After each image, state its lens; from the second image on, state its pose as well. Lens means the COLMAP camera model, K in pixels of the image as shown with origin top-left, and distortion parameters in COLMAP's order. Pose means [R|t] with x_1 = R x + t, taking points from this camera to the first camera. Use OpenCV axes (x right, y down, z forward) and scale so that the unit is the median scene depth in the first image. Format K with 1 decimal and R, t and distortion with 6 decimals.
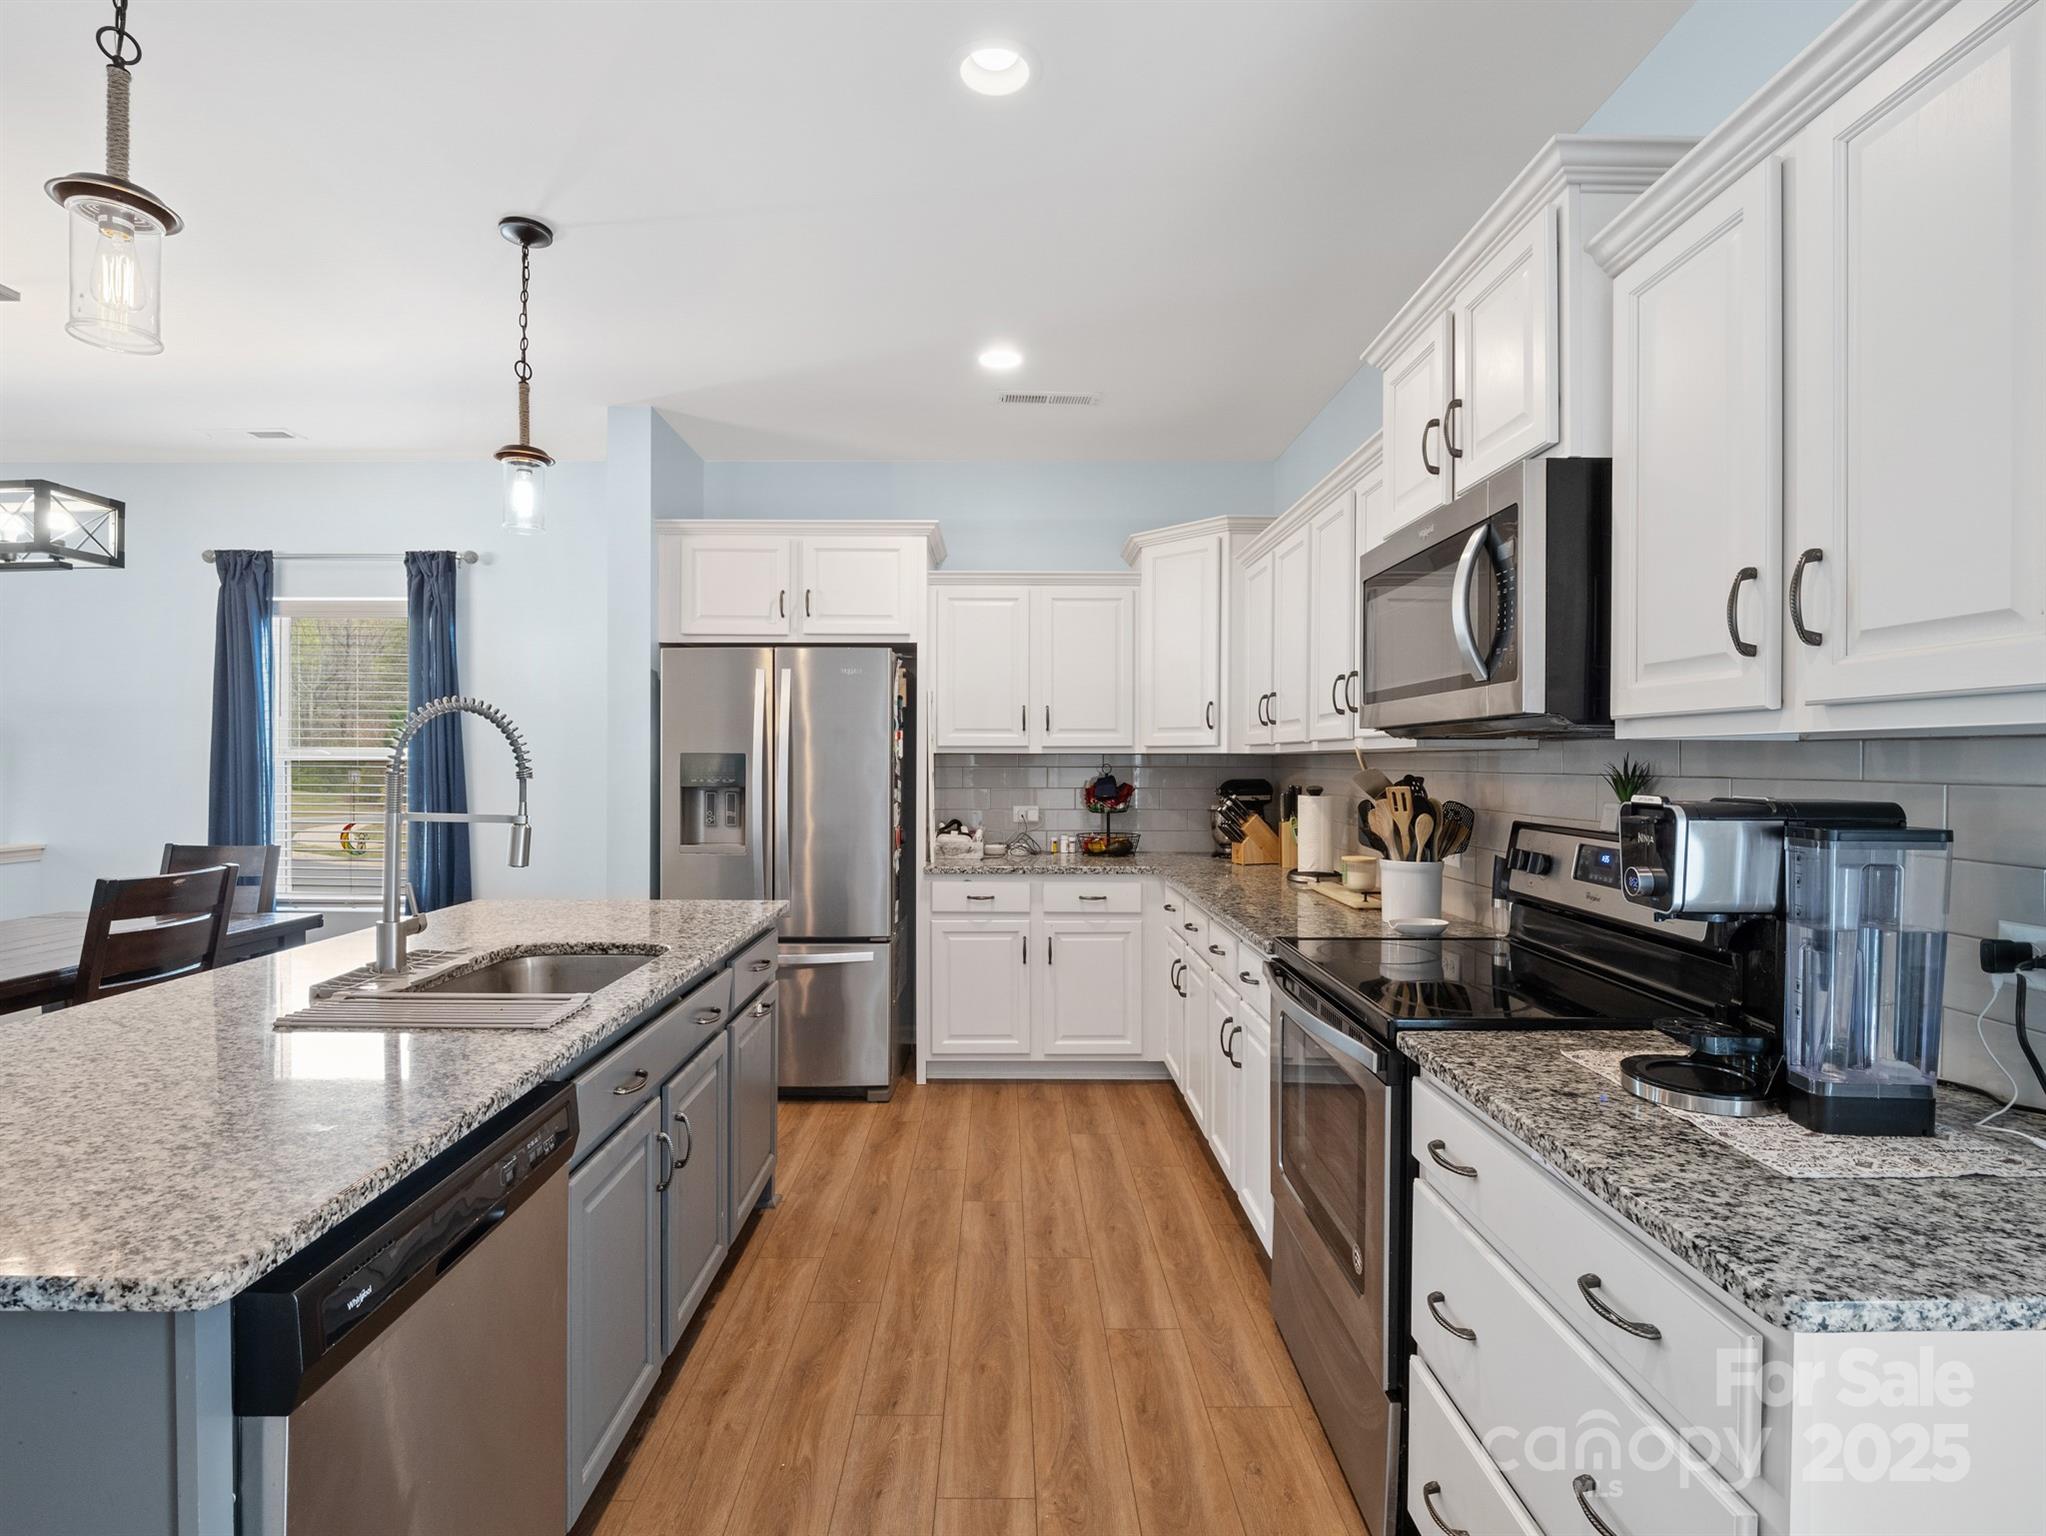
lens RADIAL K [[988.9, 0, 1004.7], [0, 988.9, 764.0], [0, 0, 1]] dist [-0.002053, -0.004938]
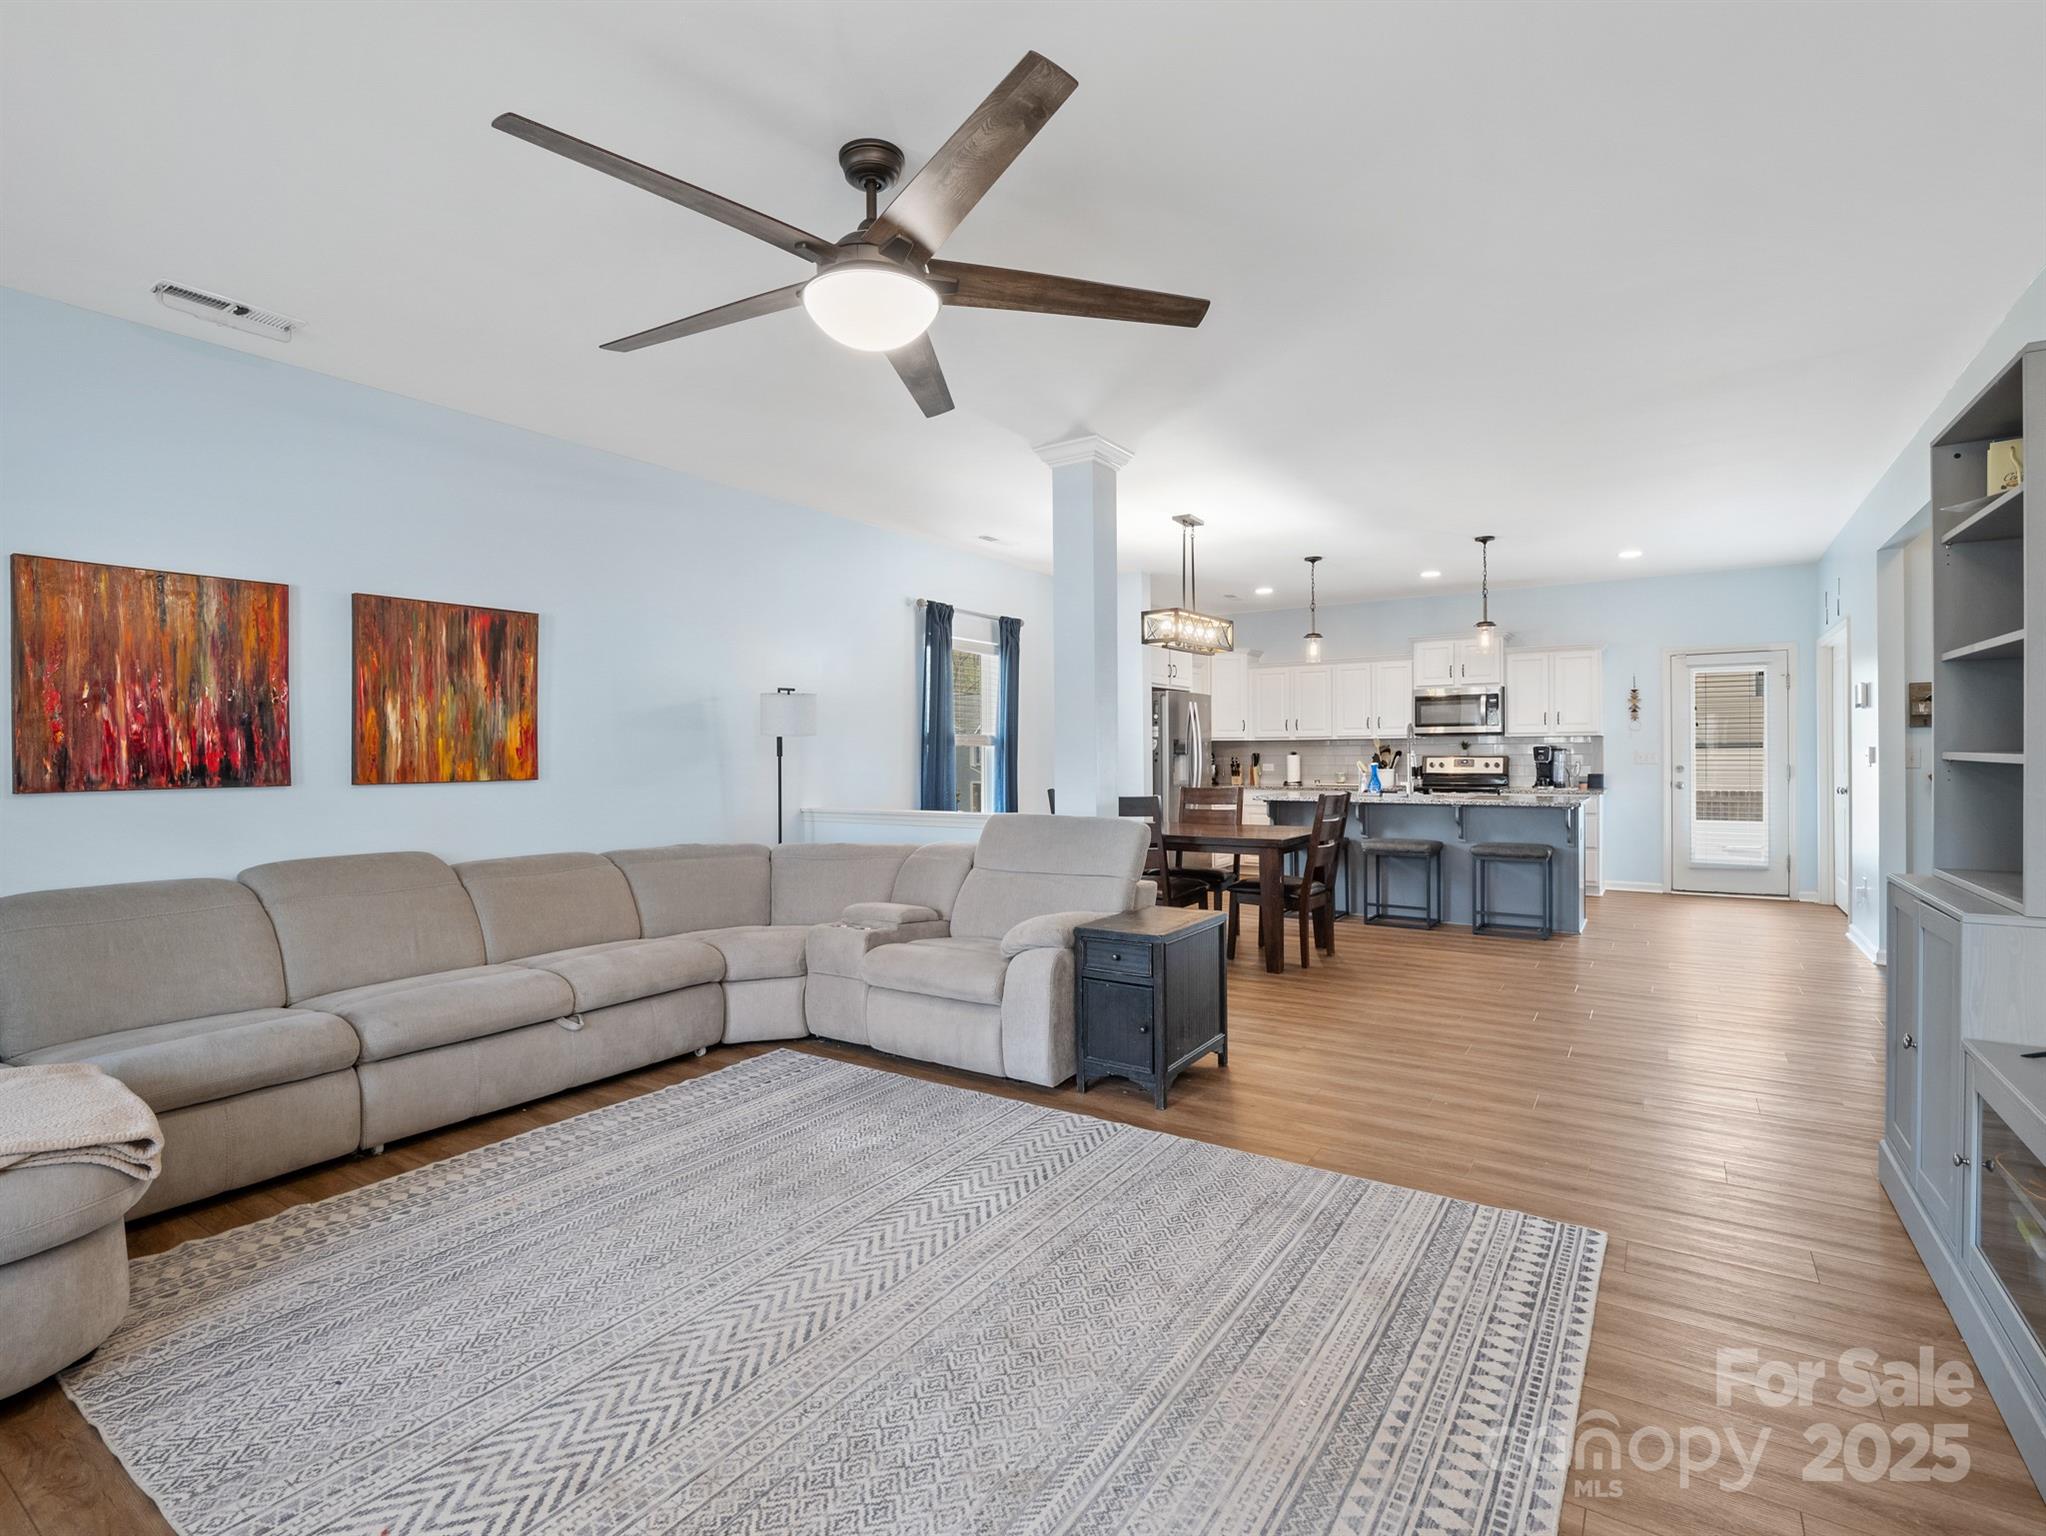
lens RADIAL K [[988.9, 0, 1016.9], [0, 988.9, 761.8], [0, 0, 1]] dist [-0.002053, -0.004938]
pose [[0.552440, -0.011577, 0.833472, -2.563618], [0.012033, 0.999910, 0.005913, 0.025150], [-0.833466, 0.006763, 0.552530, 0.091800]]
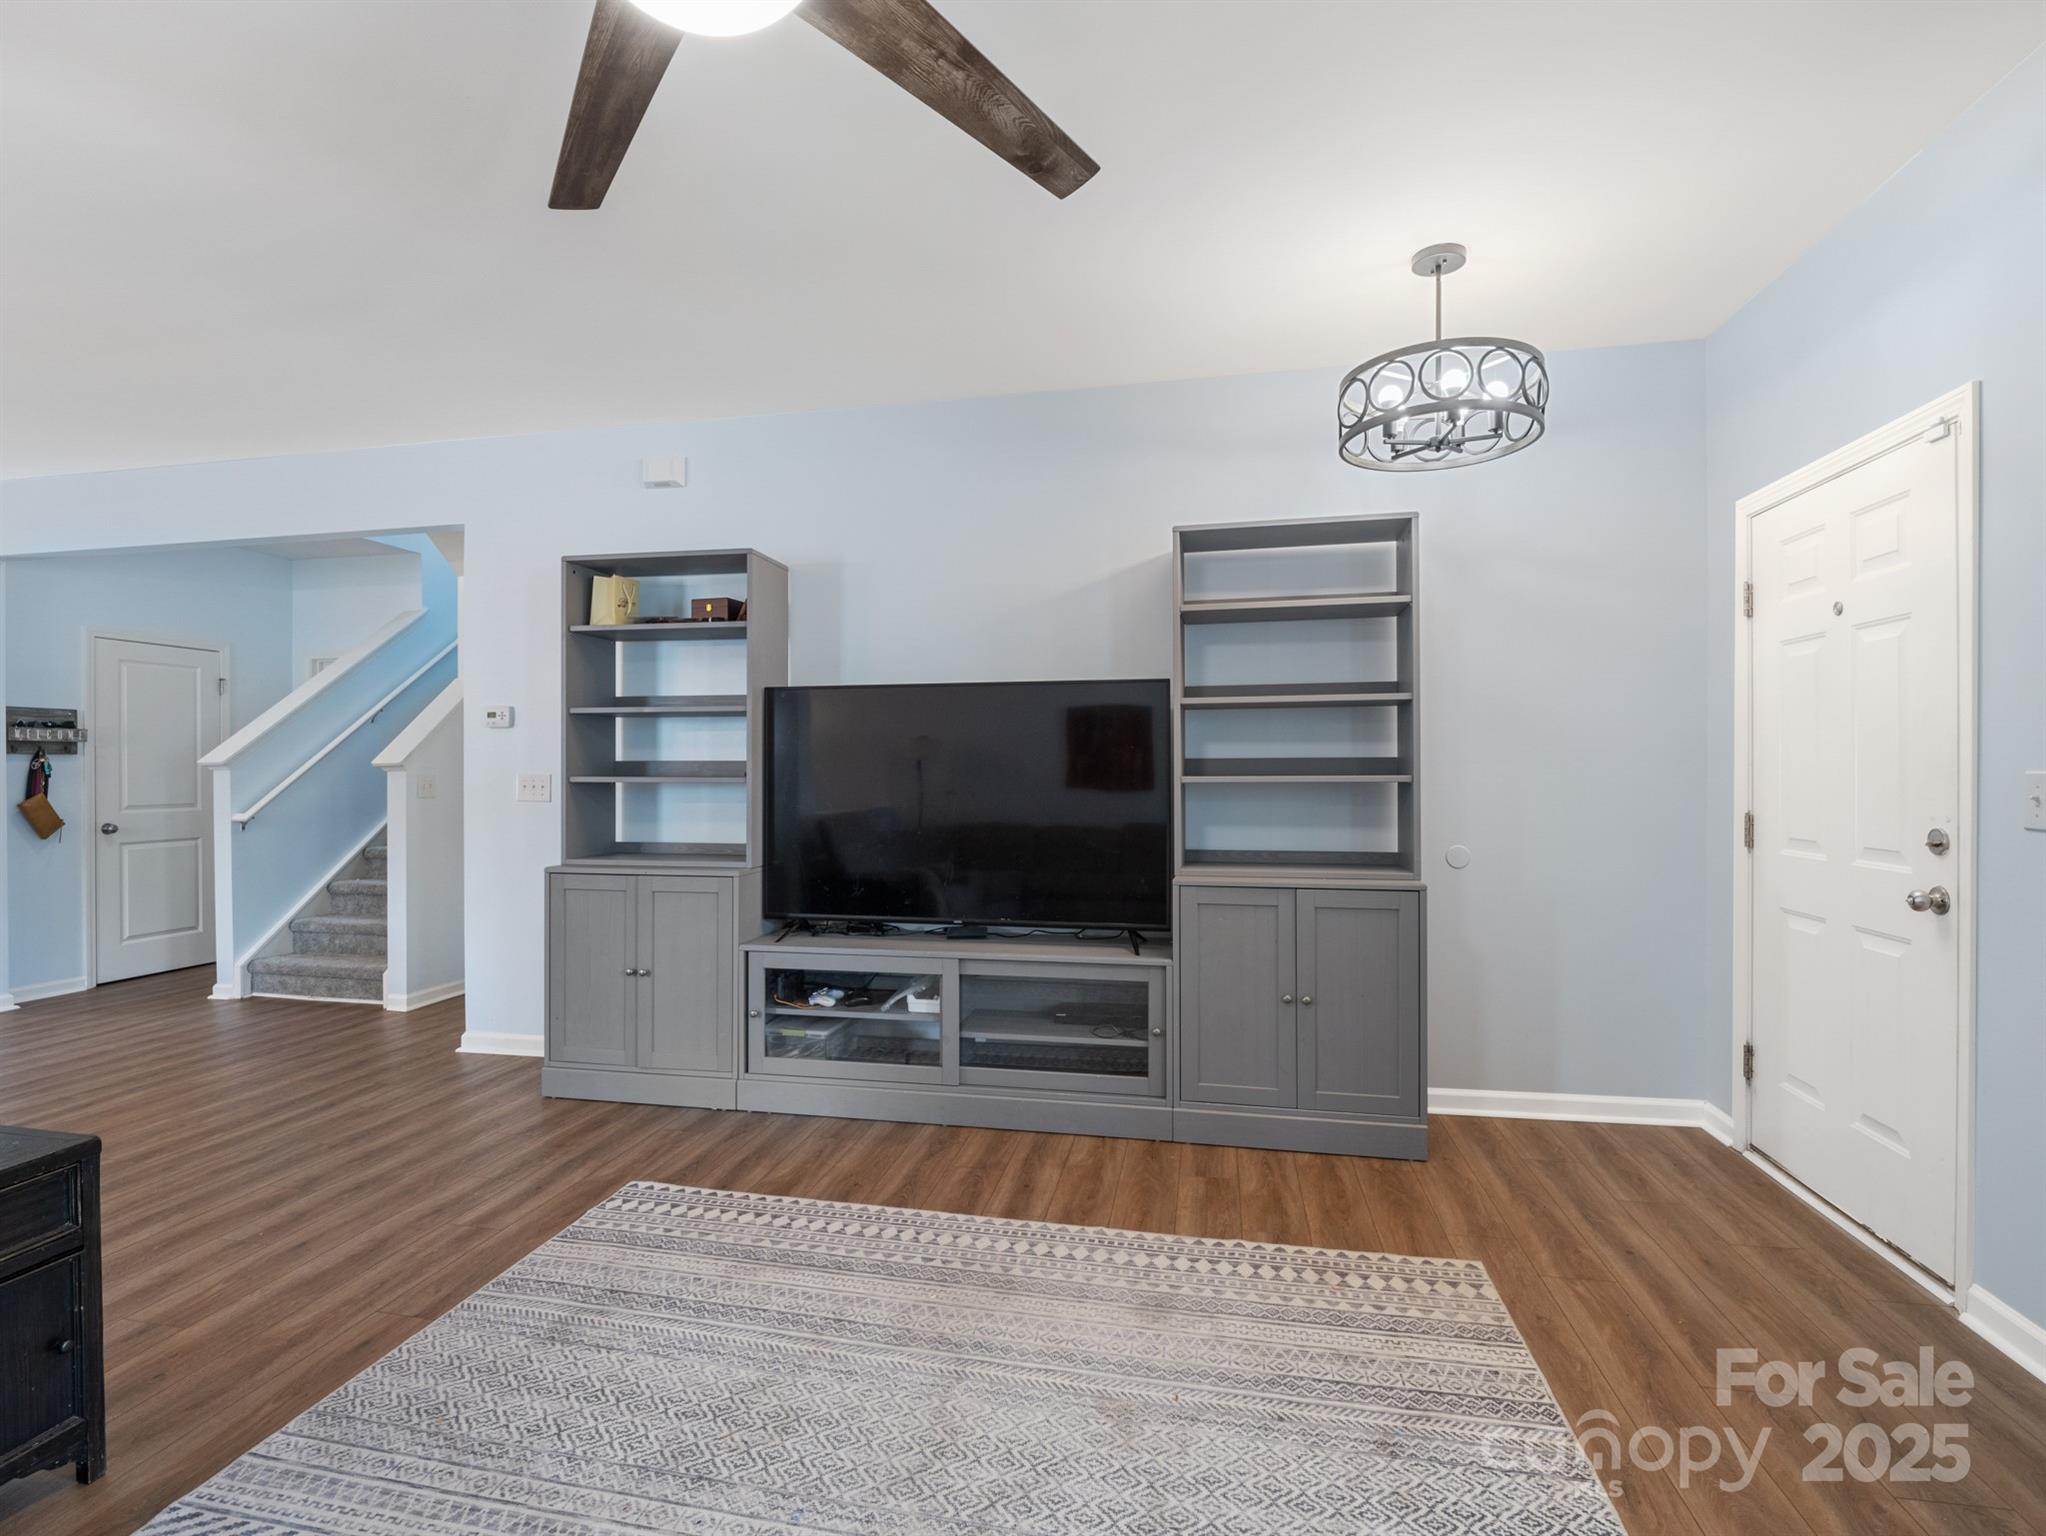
lens RADIAL K [[988.9, 0, 1024.8], [0, 988.9, 770.1], [0, 0, 1]] dist [-0.002053, -0.004938]
pose [[-0.982454, -0.001167, 0.186499, -2.217780], [-0.001420, 0.999998, -0.001222, 0.025639], [-0.186497, -0.001465, -0.982454, 0.904516]]
